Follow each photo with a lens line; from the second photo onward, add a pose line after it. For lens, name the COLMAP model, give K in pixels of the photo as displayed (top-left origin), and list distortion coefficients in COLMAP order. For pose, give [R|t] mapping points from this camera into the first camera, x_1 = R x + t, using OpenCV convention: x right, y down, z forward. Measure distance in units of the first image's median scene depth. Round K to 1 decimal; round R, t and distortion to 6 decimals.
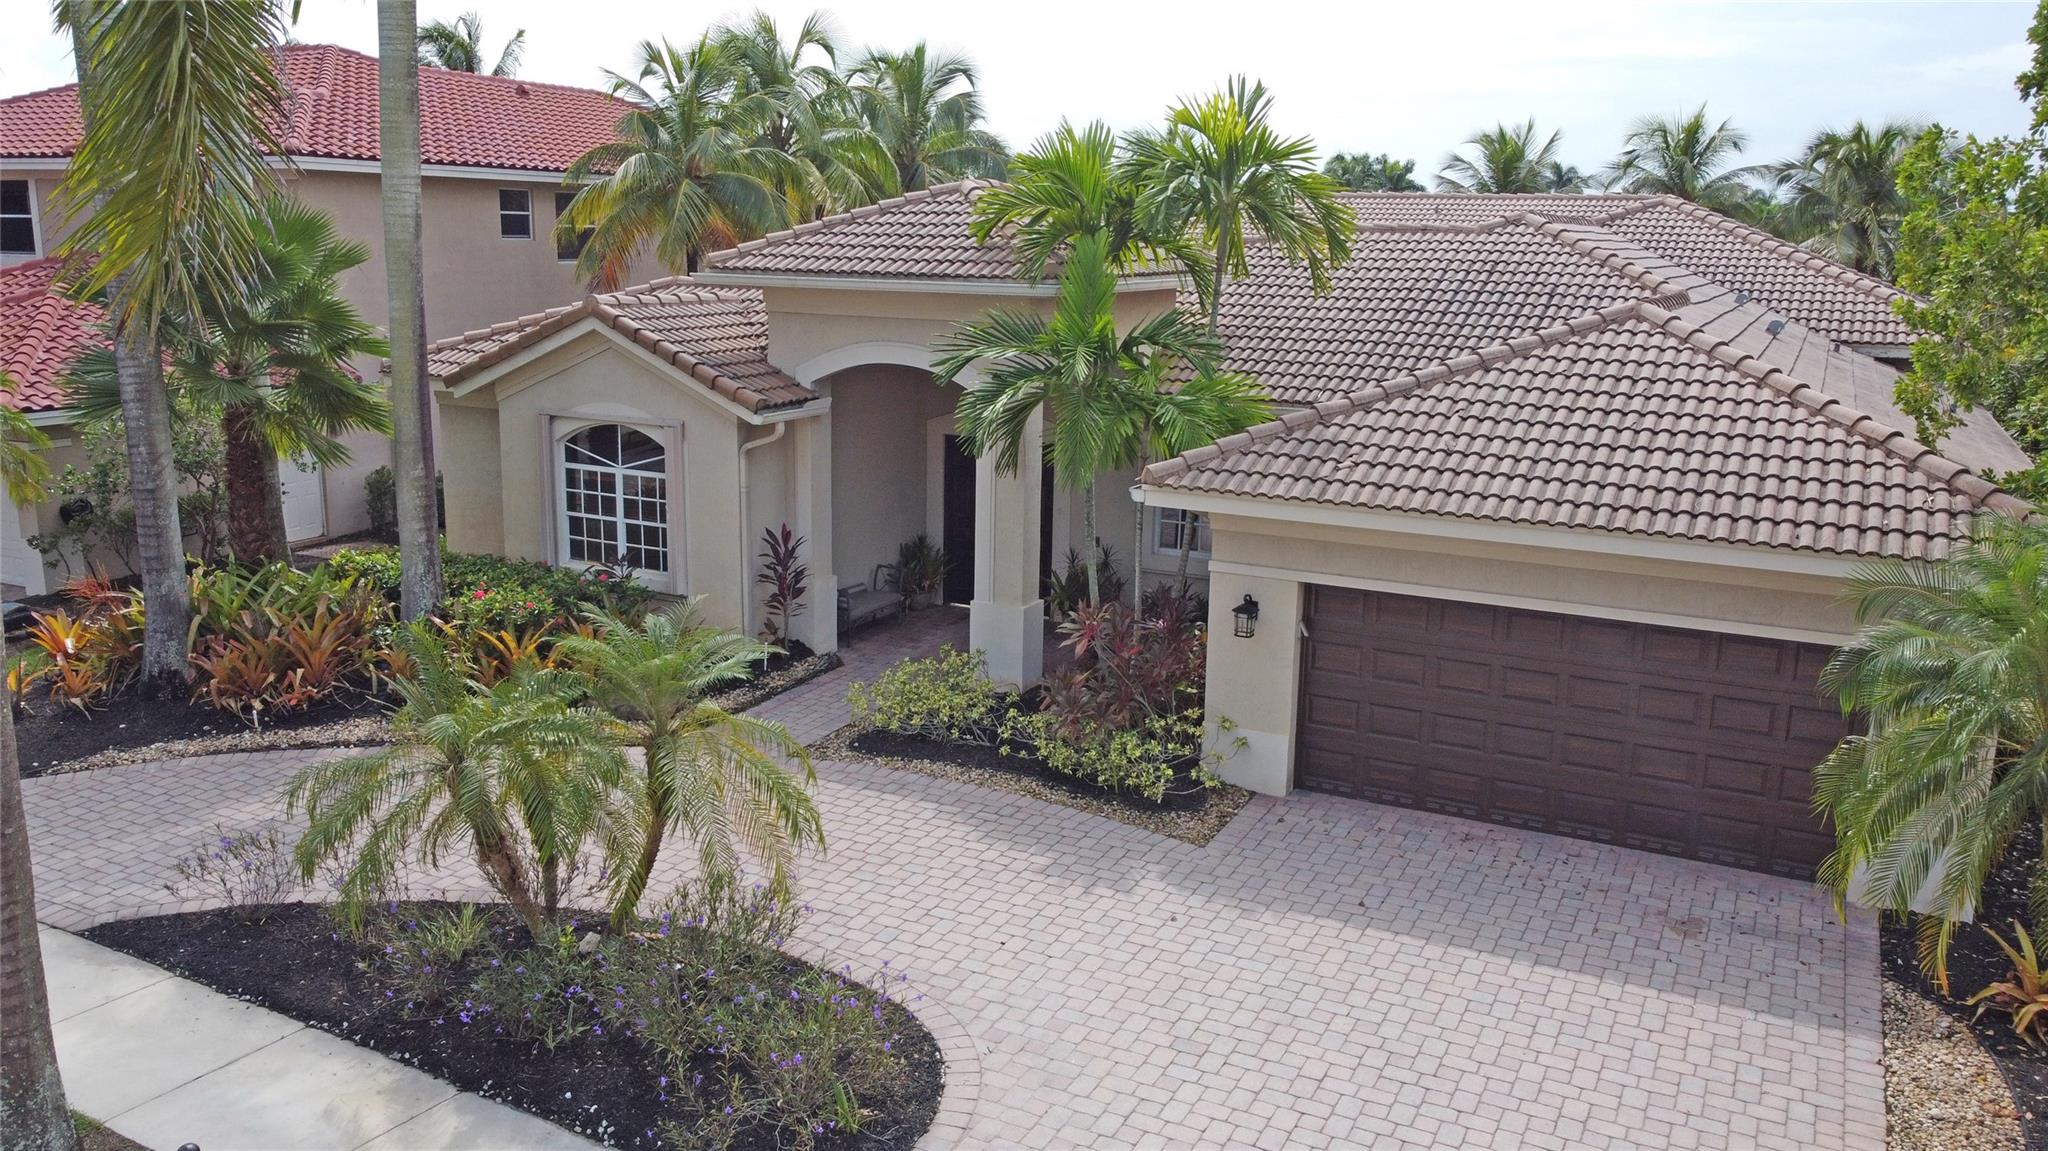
lens RADIAL K [[1566.2, 0, 1015.6], [0, 1566.2, 578.8], [0, 0, 1]] dist [-0.008618, -0.004915]
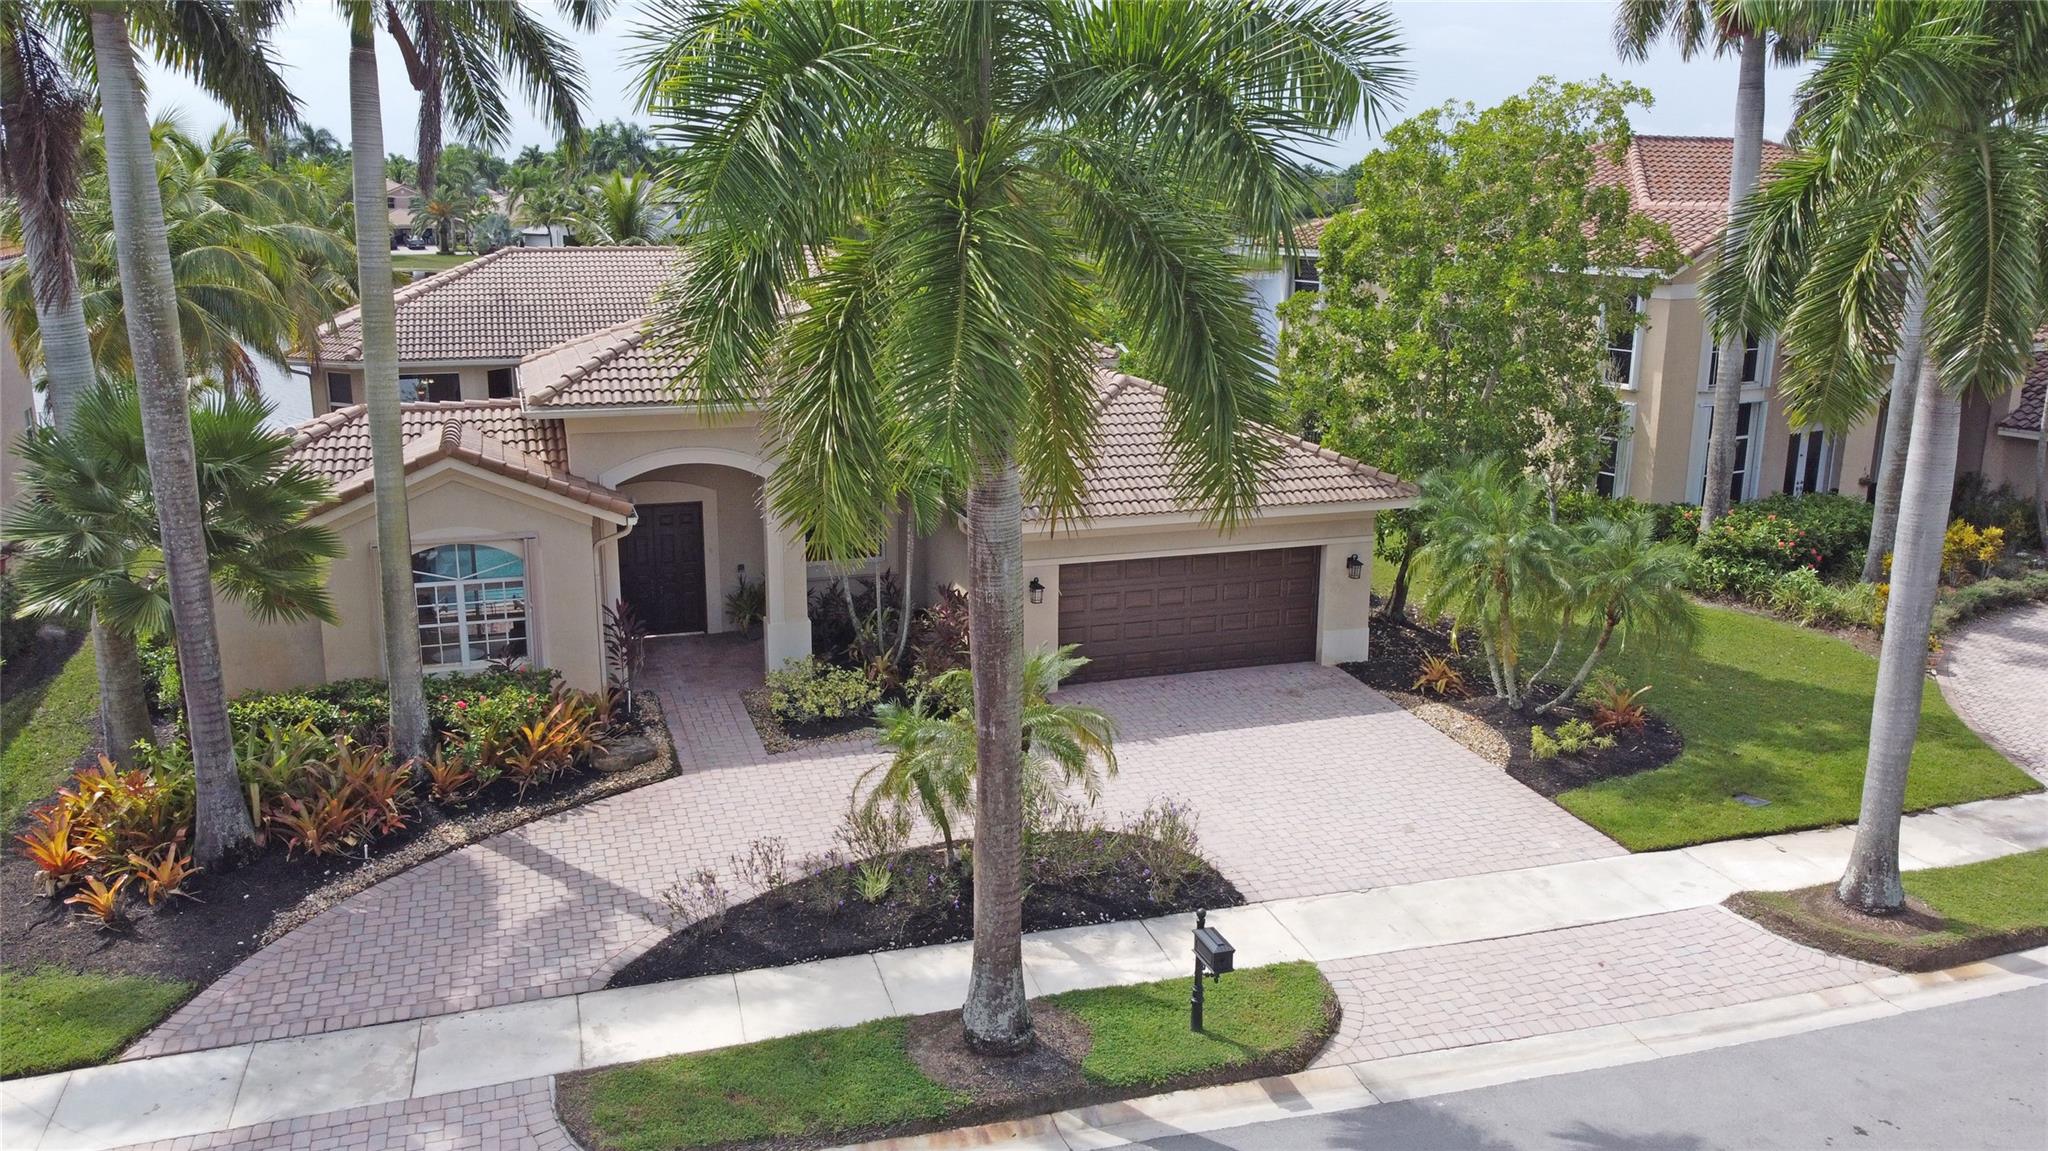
lens RADIAL K [[1566.2, 0, 1015.6], [0, 1566.2, 578.8], [0, 0, 1]] dist [-0.008618, -0.004915]
pose [[0.694997, -0.189761, 0.693520, -1.010612], [0.162375, 0.981050, 0.105714, -0.166199], [-0.700438, 0.039139, 0.712639, -0.173616]]
